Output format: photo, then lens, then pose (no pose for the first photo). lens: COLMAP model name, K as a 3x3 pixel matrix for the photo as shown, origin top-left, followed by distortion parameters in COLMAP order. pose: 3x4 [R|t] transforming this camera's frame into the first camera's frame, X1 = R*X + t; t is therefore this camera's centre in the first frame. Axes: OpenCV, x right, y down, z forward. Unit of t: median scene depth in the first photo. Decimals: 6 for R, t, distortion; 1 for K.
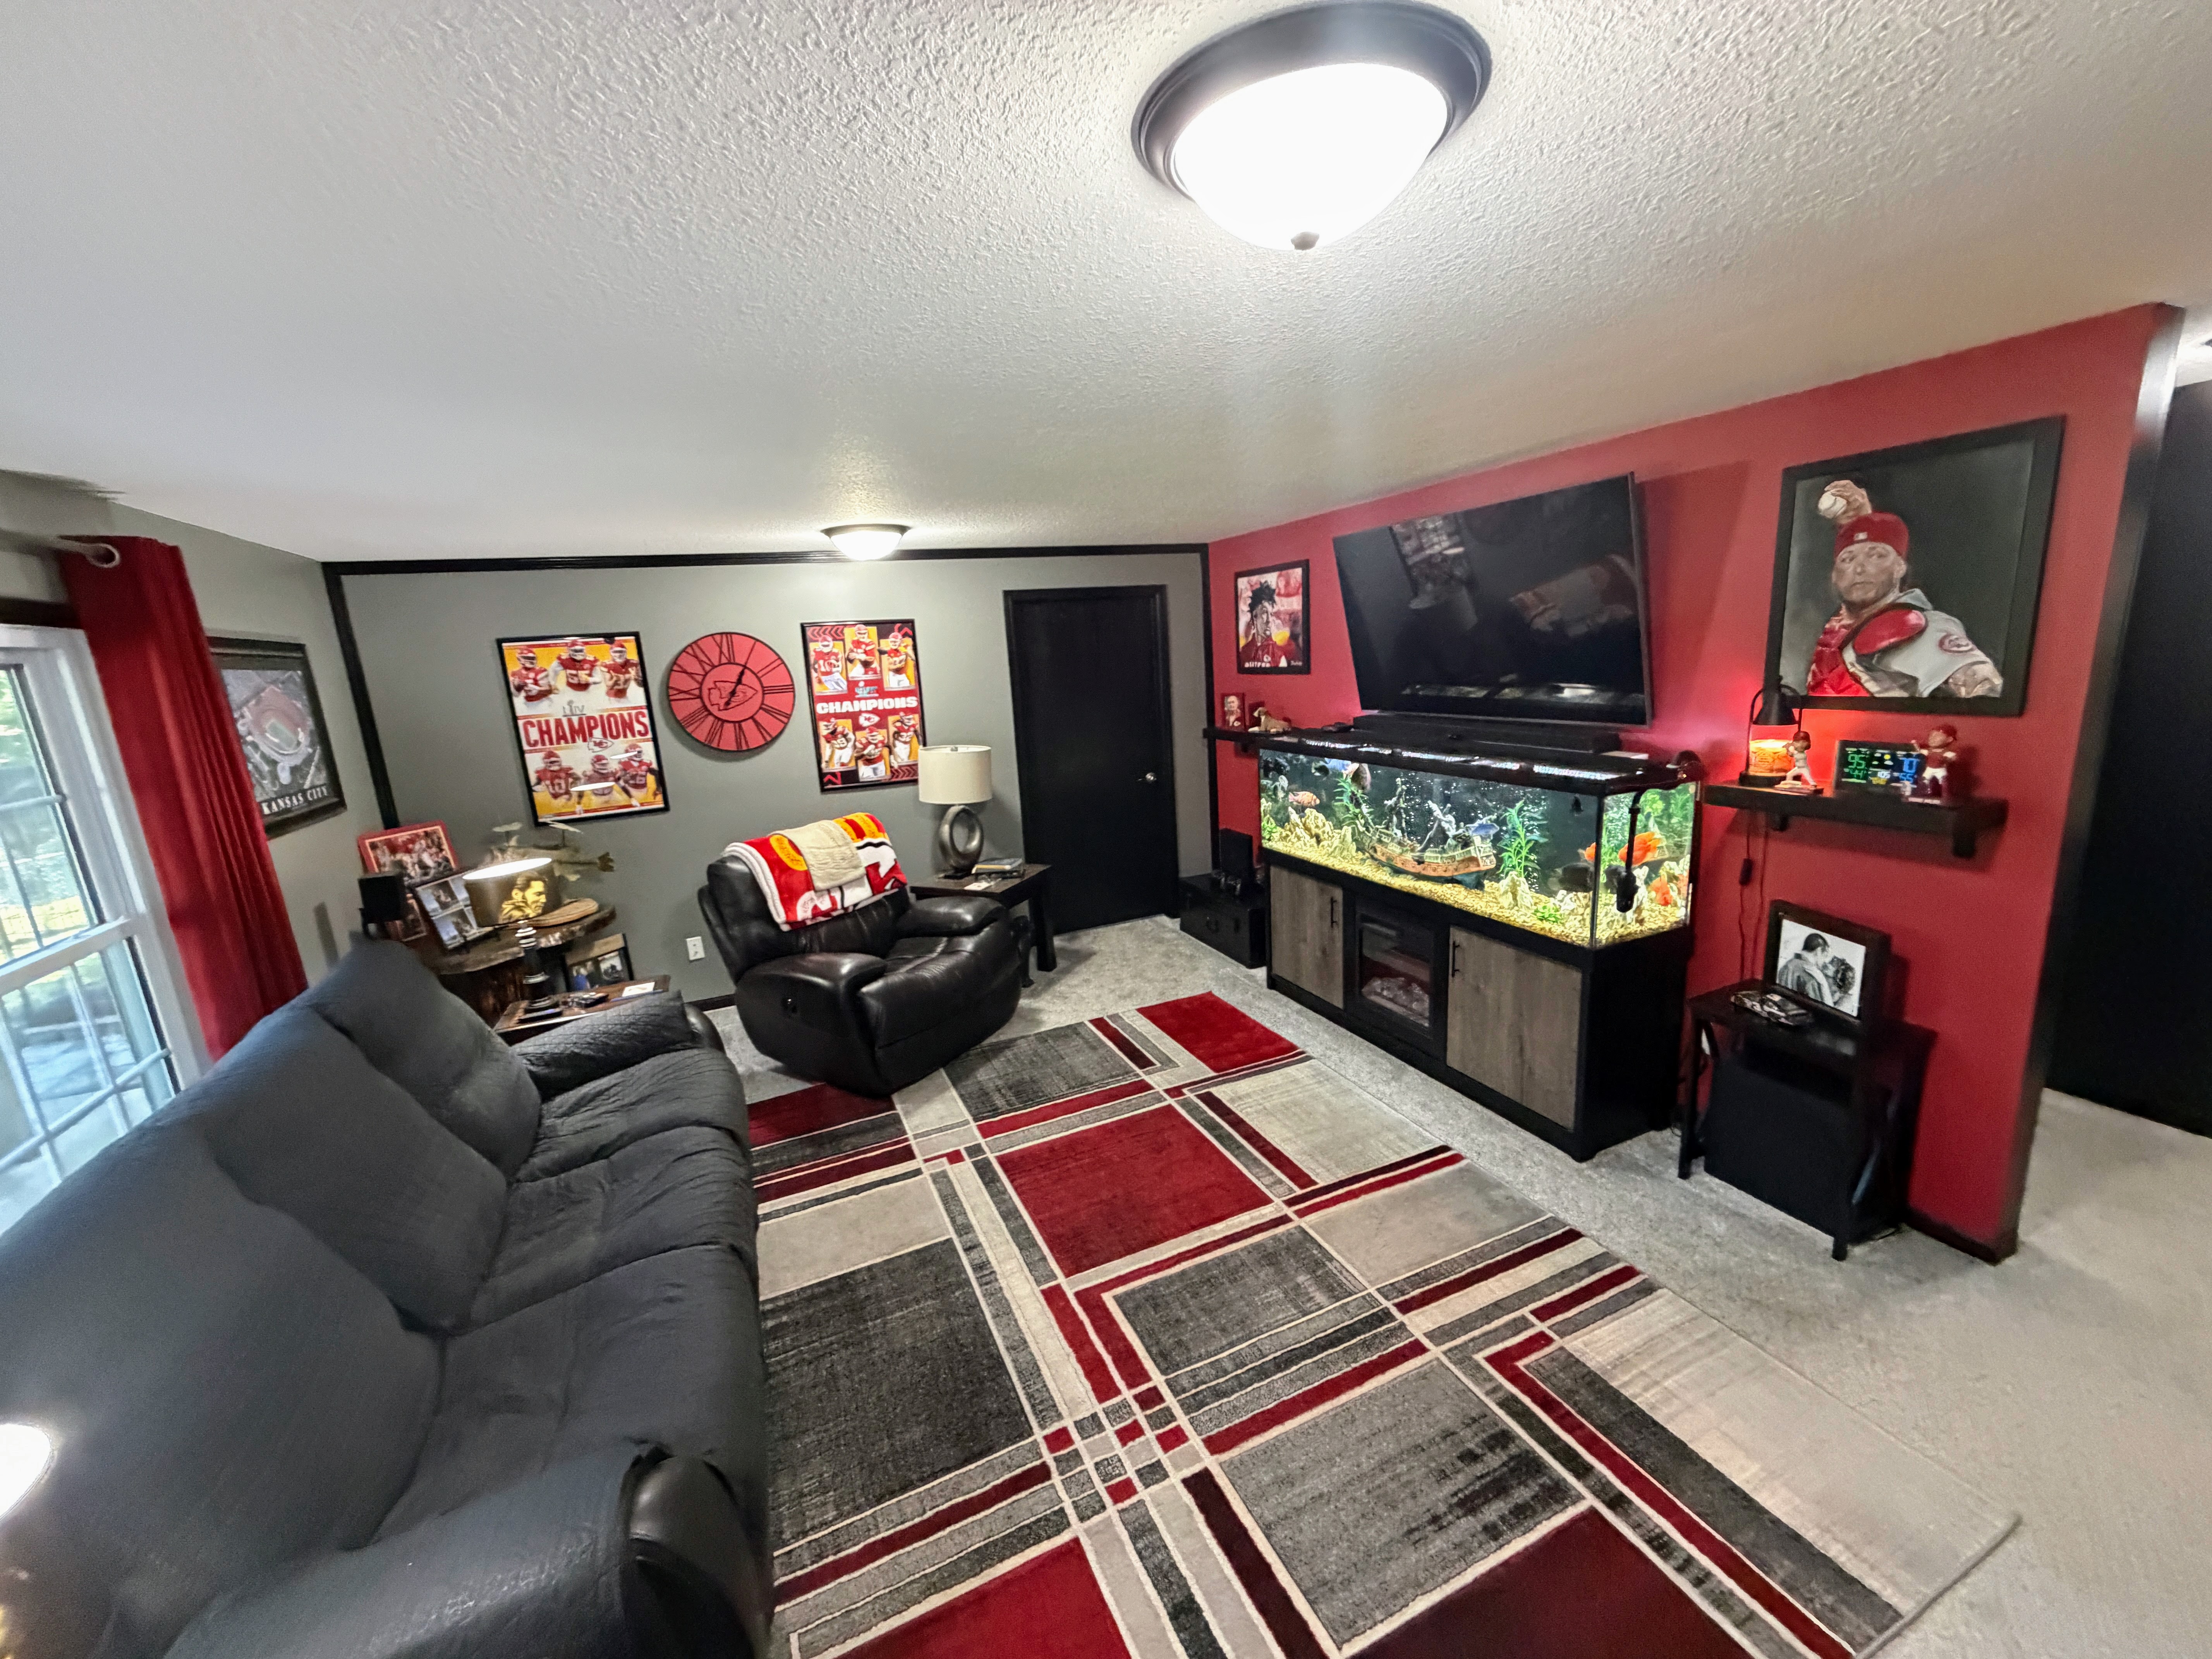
lens RADIAL K [[881.2, 0, 1102.8], [0, 881.2, 830.5], [0, 0, 1]] dist [-0.000482, -0.000133]
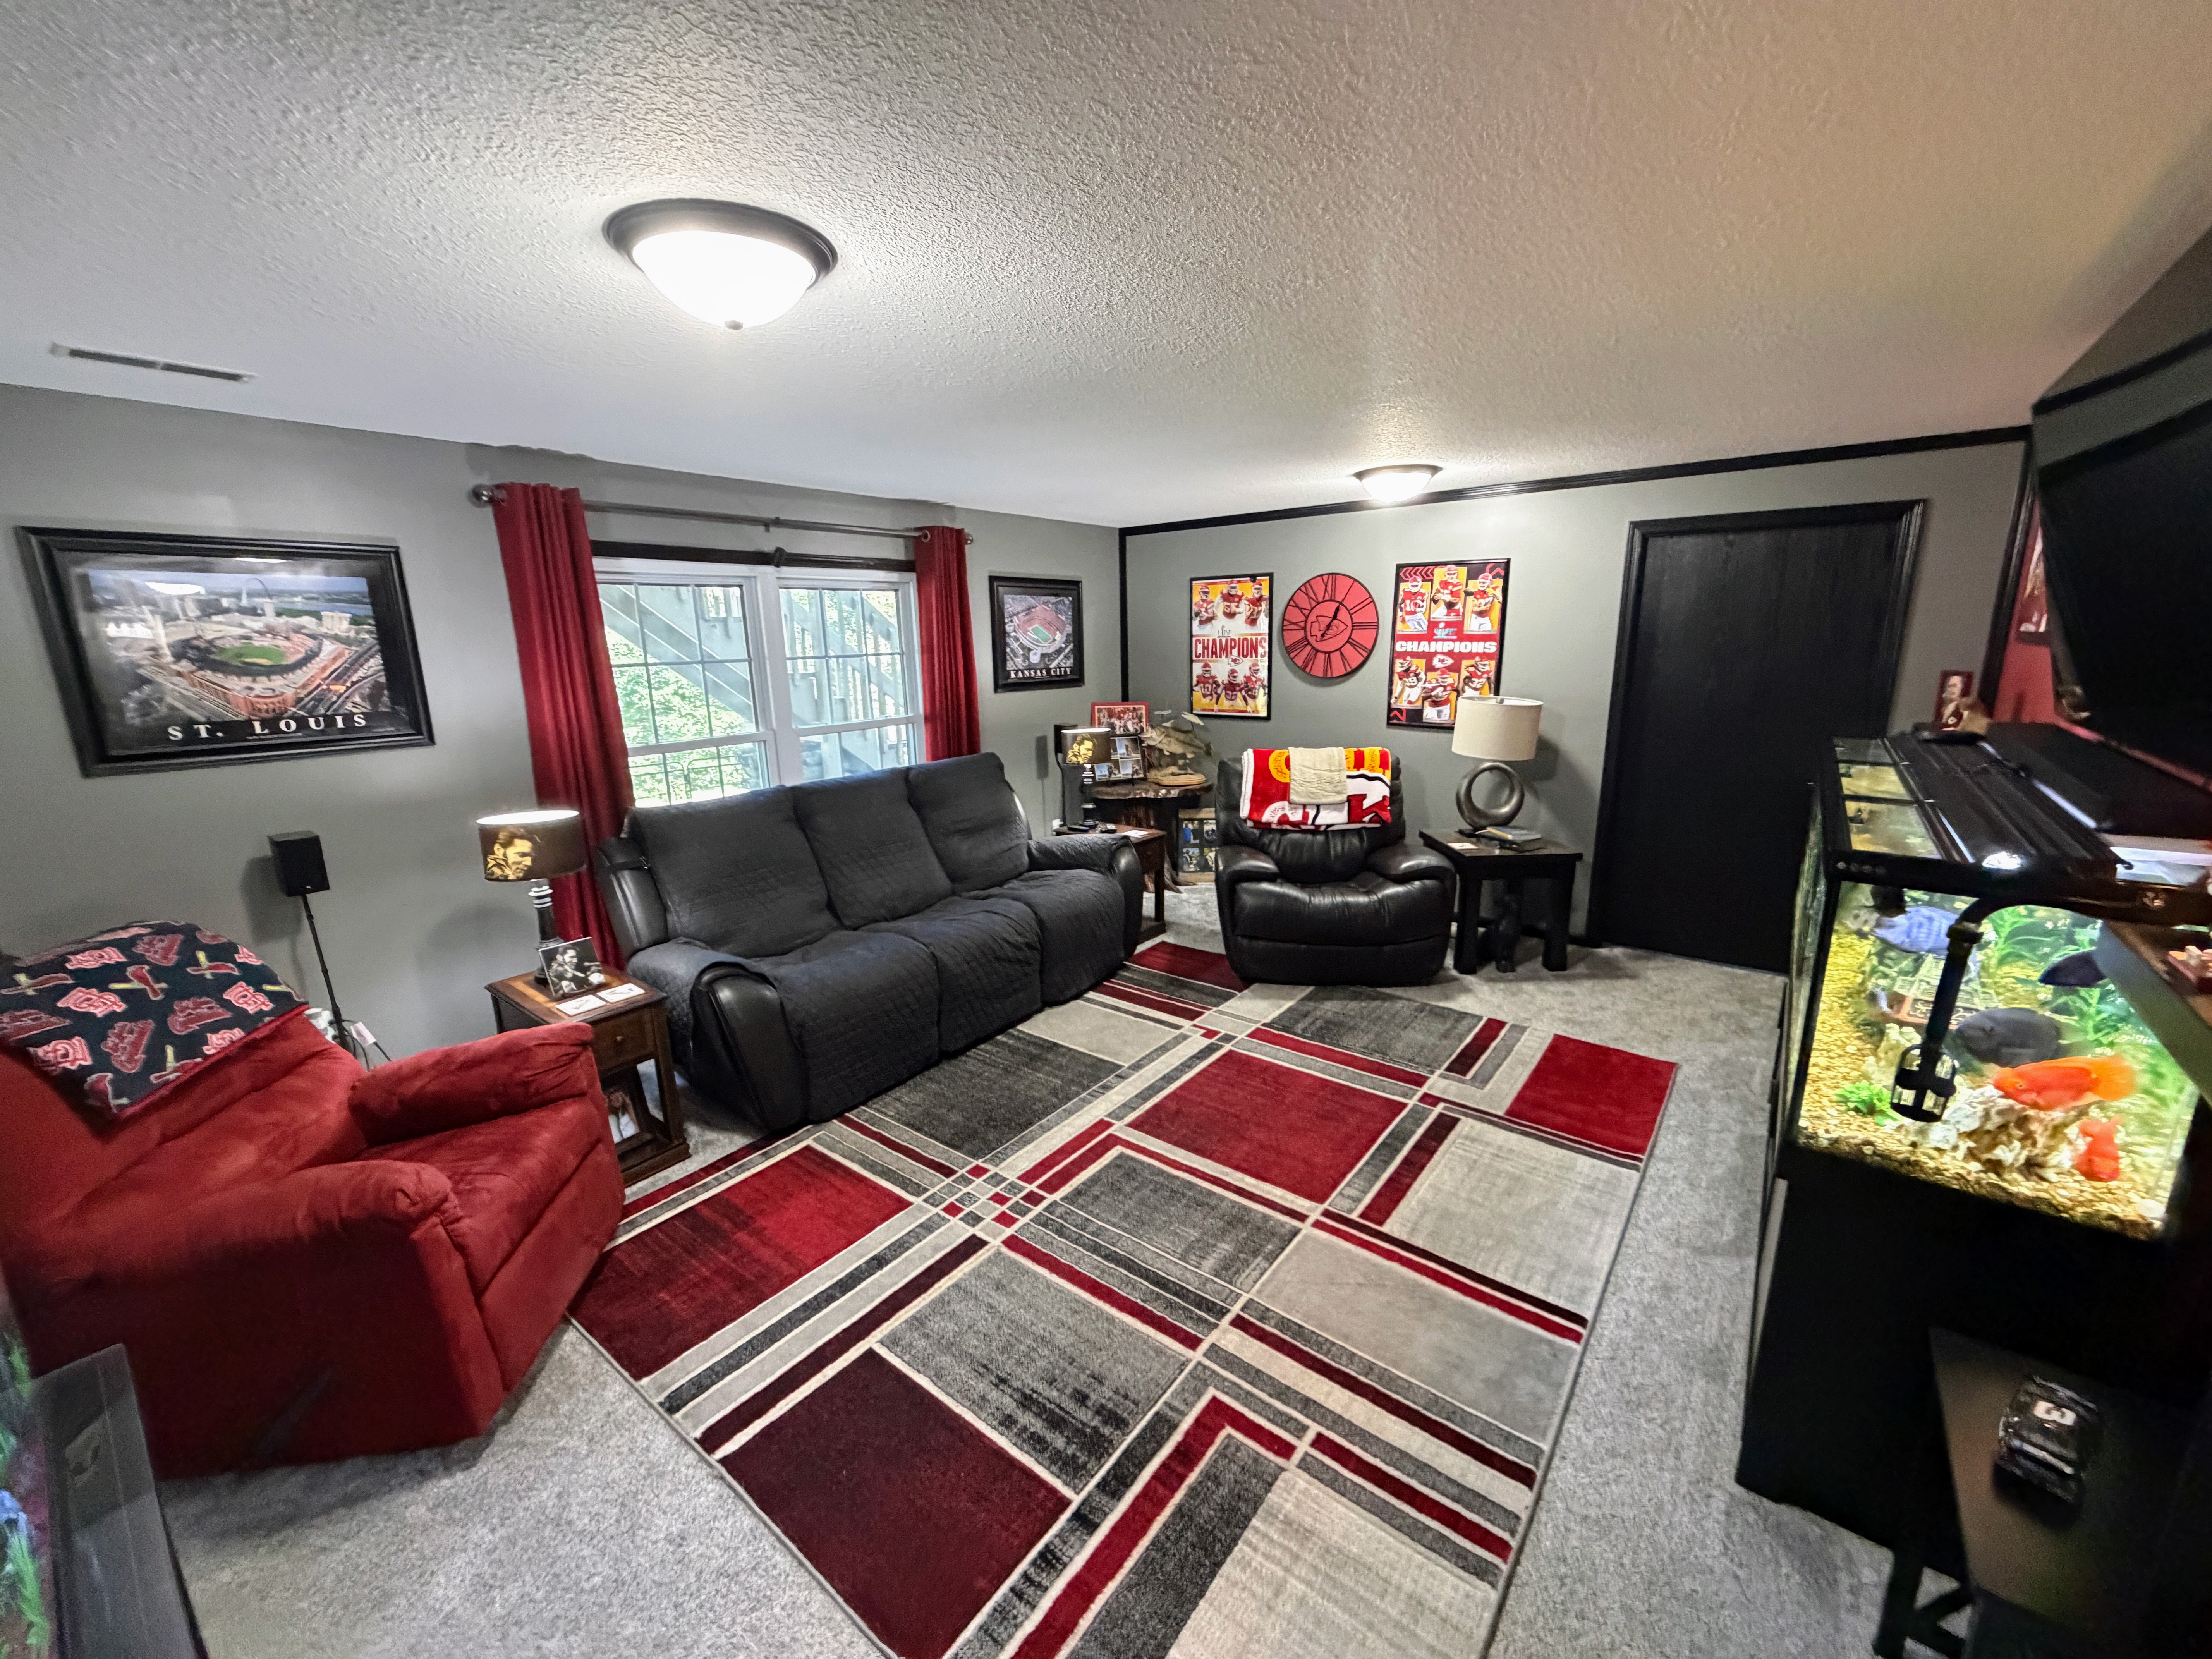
lens RADIAL K [[881.2, 0, 1102.8], [0, 881.2, 830.5], [0, 0, 1]] dist [-0.000482, -0.000133]
pose [[0.465883, 0.247467, -0.849537, 0.548742], [-0.191710, 0.965520, 0.176119, -0.051860], [0.863829, 0.080814, 0.497261, 0.224208]]
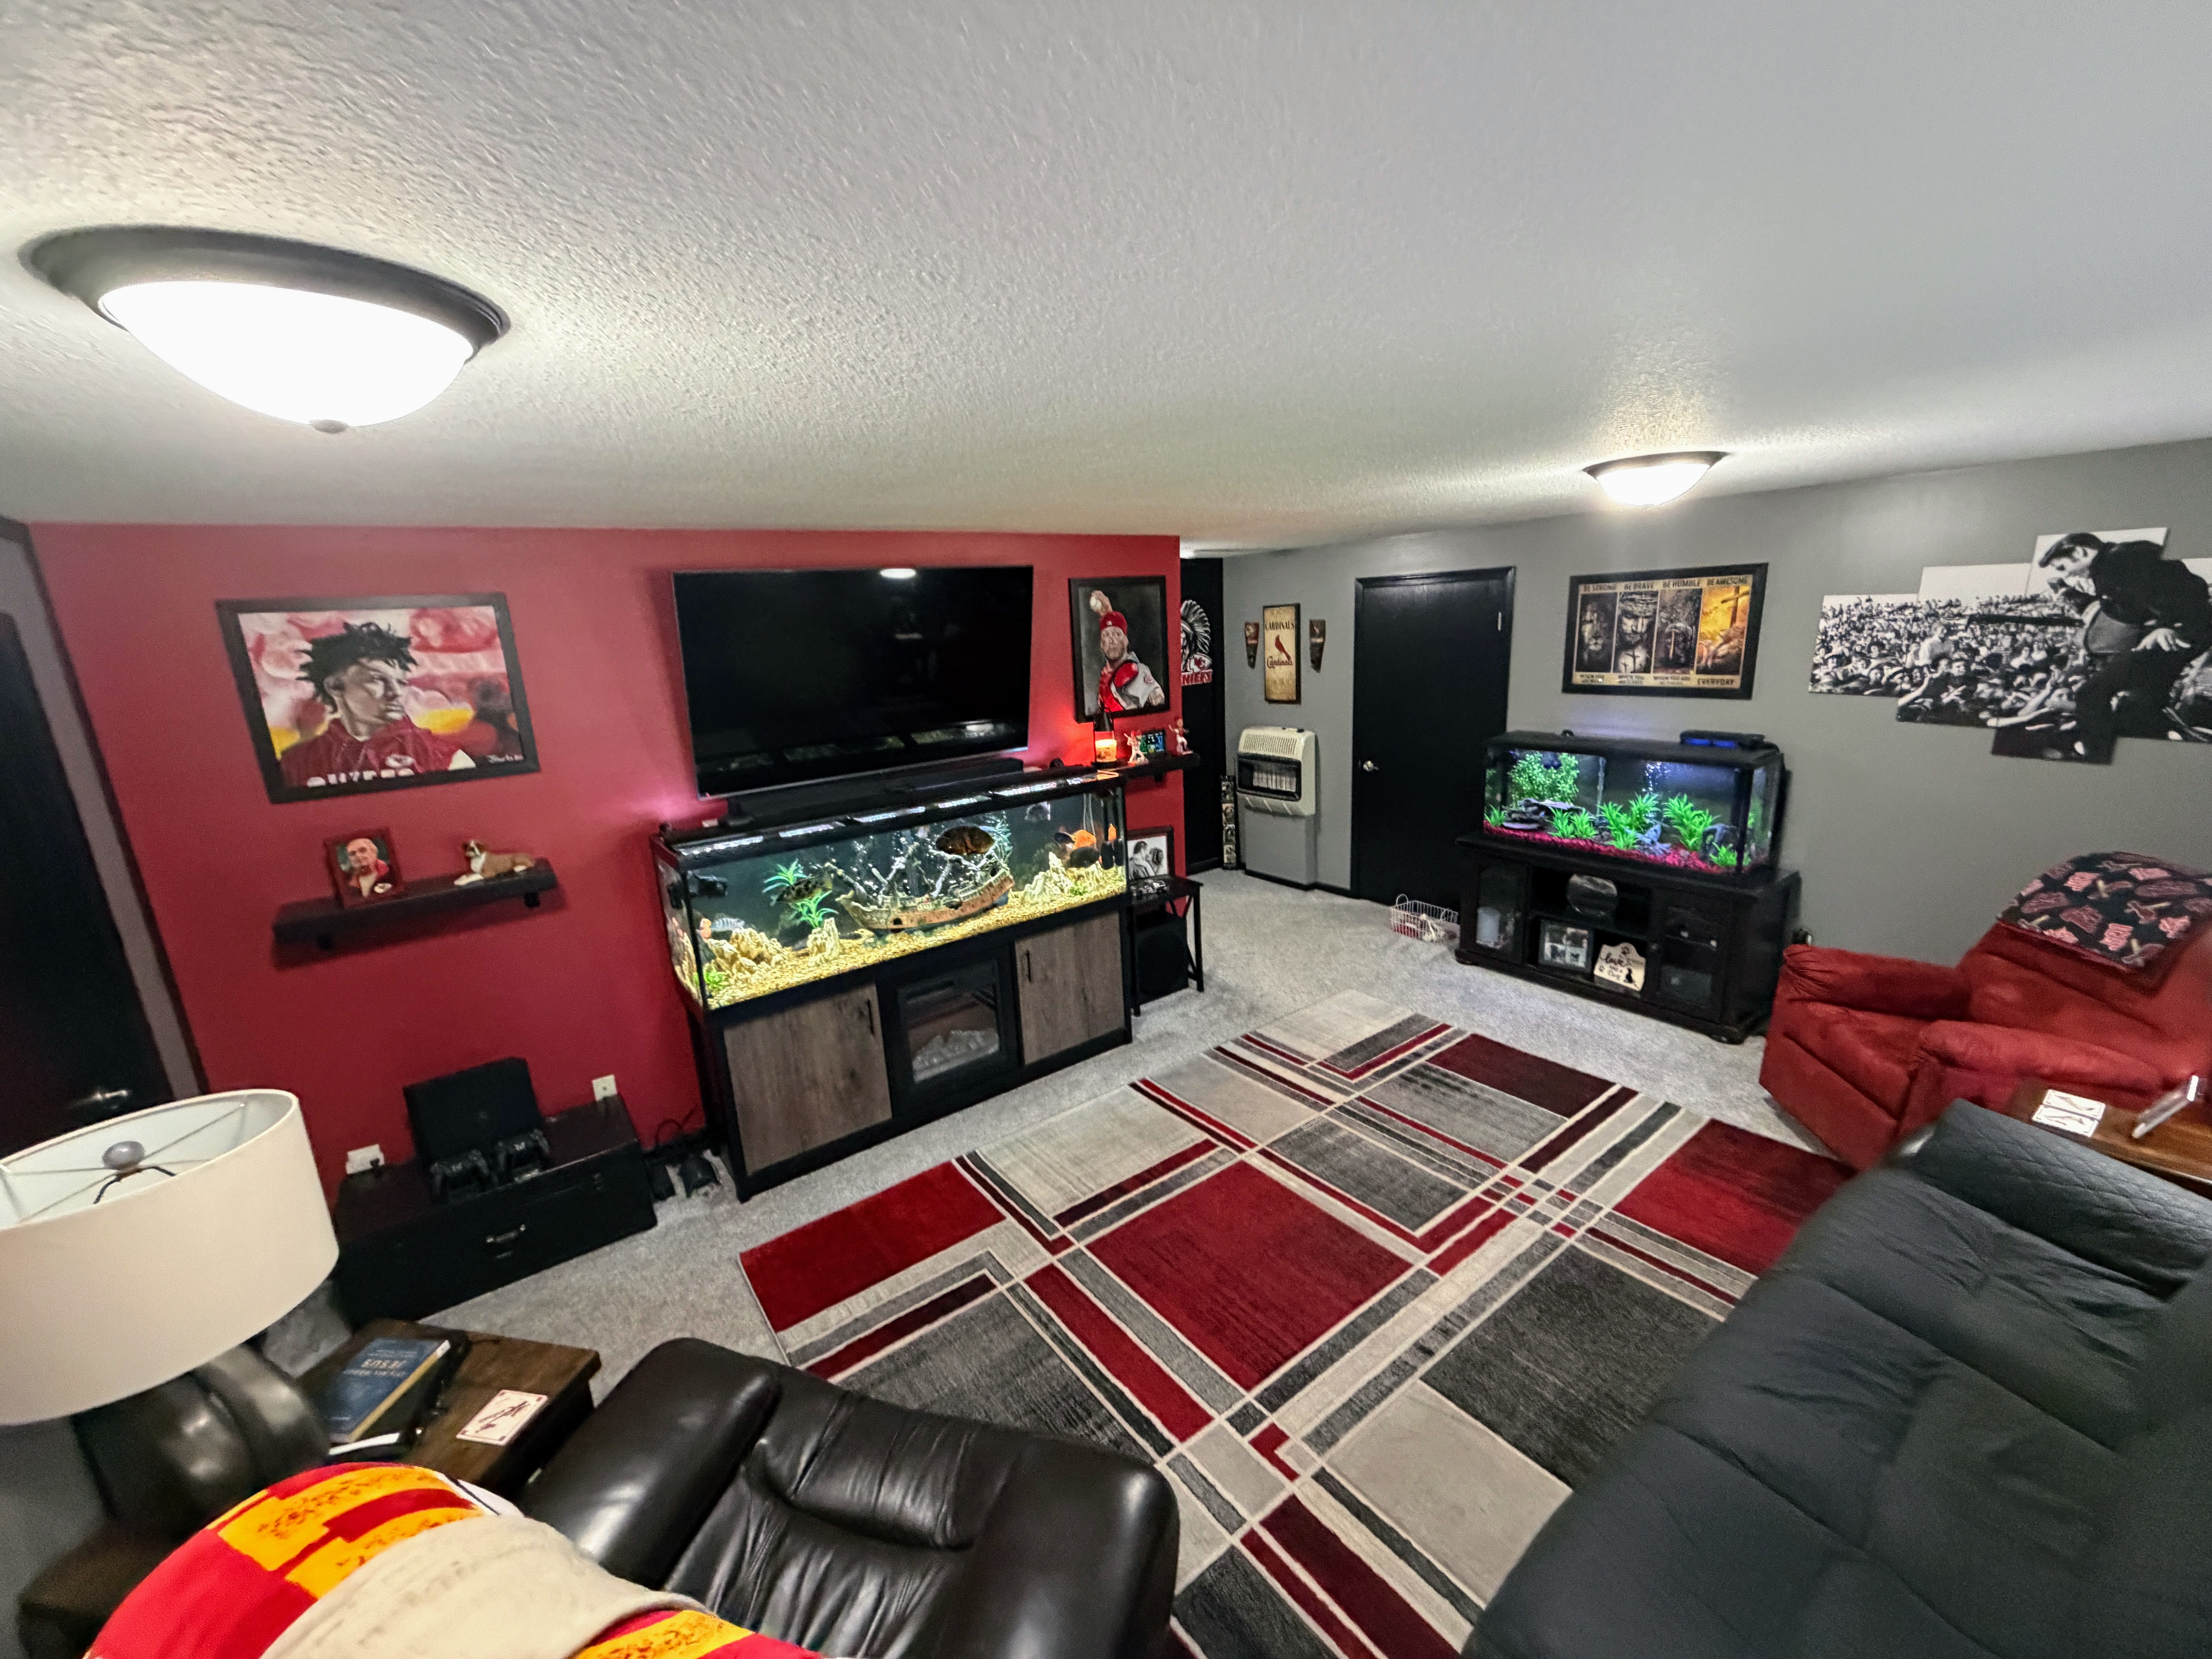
lens RADIAL K [[881.2, 0, 1102.8], [0, 881.2, 830.5], [0, 0, 1]] dist [-0.000482, -0.000133]
pose [[-0.216378, -0.156239, 0.963727, -0.573834], [0.266579, 0.940148, 0.212269, -0.195249], [-0.939210, 0.302840, -0.161777, 0.871631]]
